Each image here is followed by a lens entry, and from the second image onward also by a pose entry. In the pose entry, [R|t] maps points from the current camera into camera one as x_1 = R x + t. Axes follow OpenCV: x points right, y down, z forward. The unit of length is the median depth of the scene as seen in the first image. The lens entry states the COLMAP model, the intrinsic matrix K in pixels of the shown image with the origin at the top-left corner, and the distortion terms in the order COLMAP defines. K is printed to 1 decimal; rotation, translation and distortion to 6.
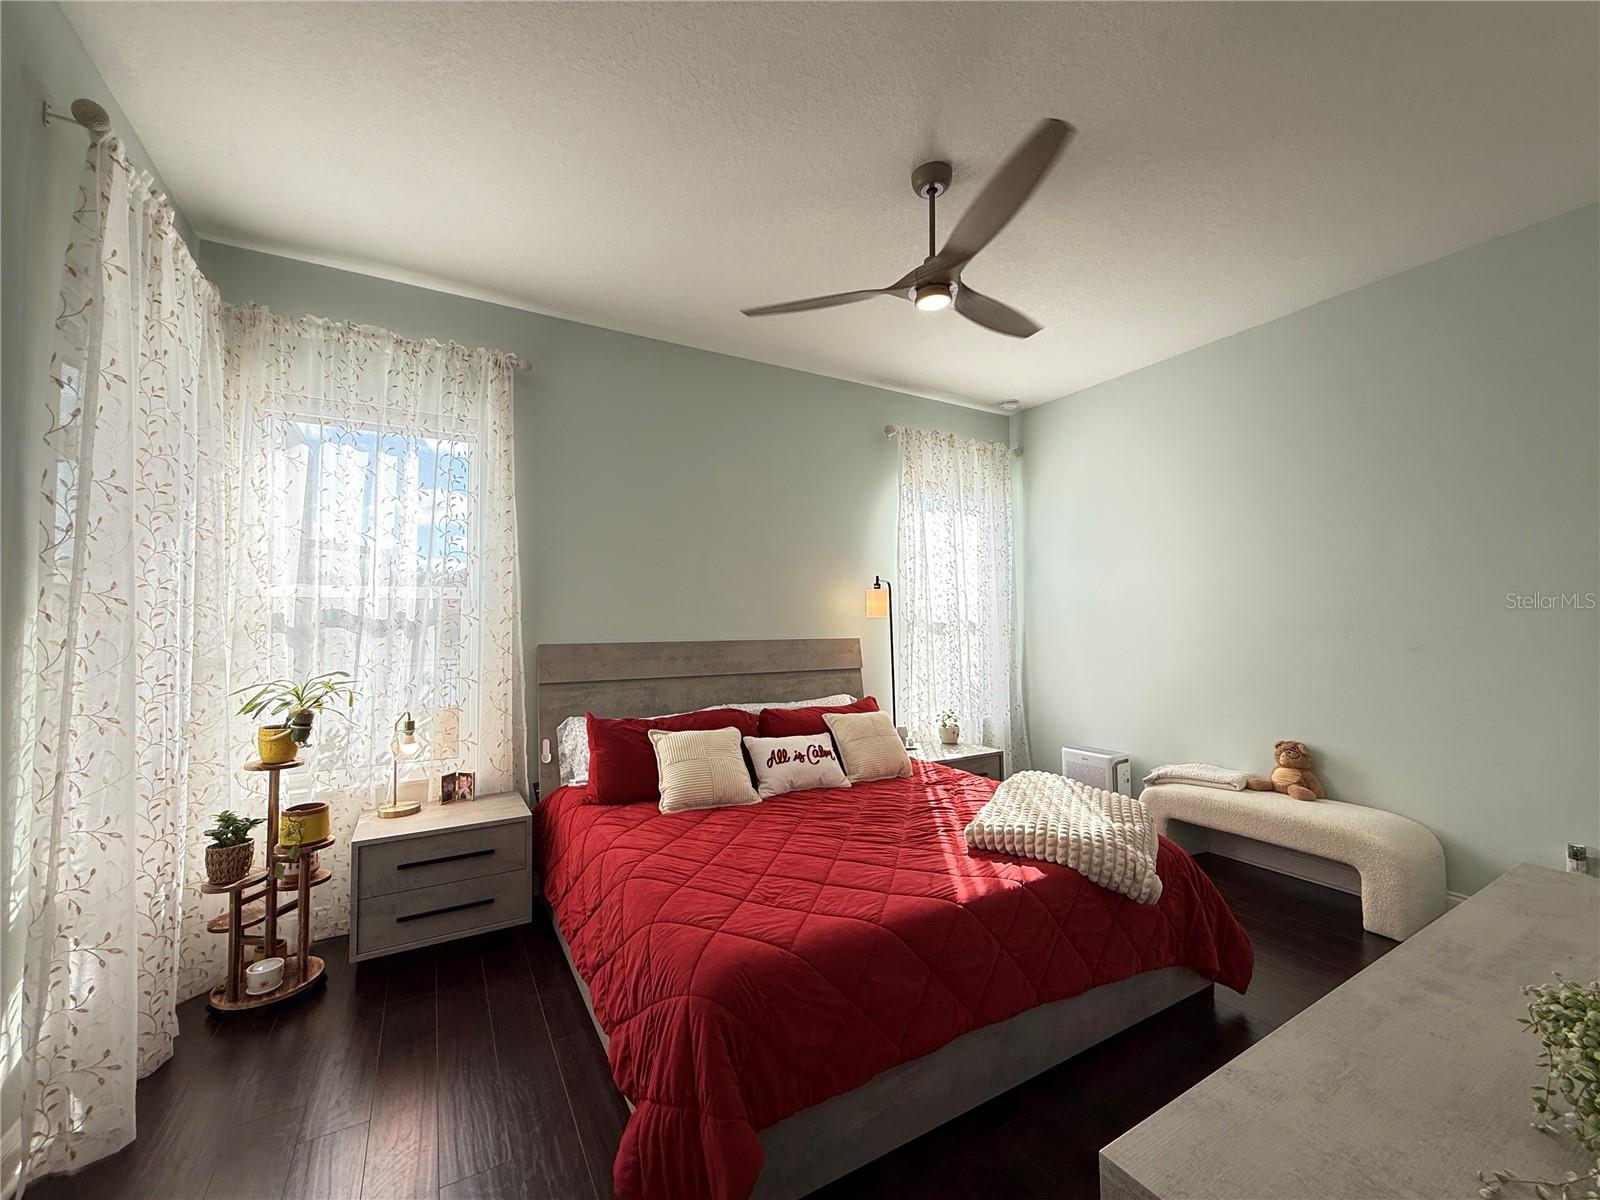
lens RADIAL K [[640.4, 0, 795.3], [0, 640.4, 594.5], [0, 0, 1]] dist [-0.000665, -0.000264]
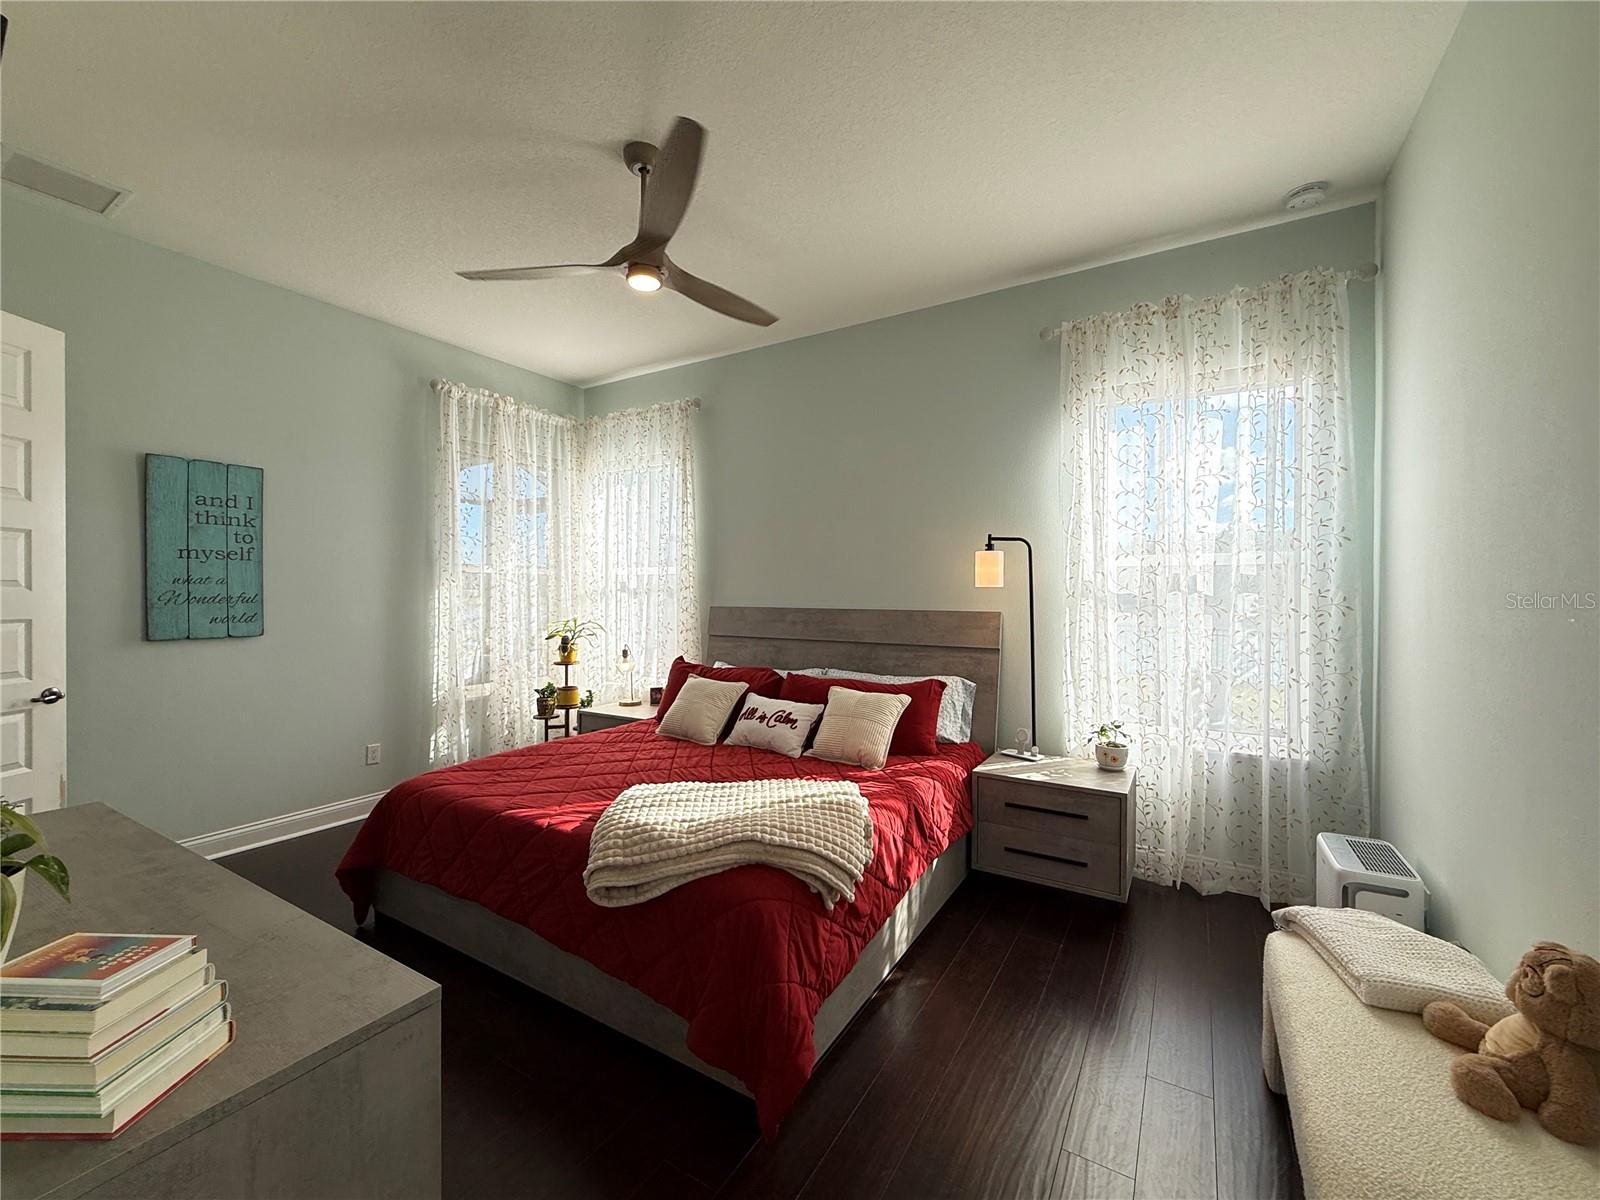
lens RADIAL K [[640.4, 0, 800.7], [0, 640.4, 599.4], [0, 0, 1]] dist [-0.000665, -0.000264]
pose [[0.488802, 0.017695, -0.872215, 0.821801], [0.032528, 0.998729, 0.038491, 0.015726], [0.871788, -0.047186, 0.487606, 0.465926]]
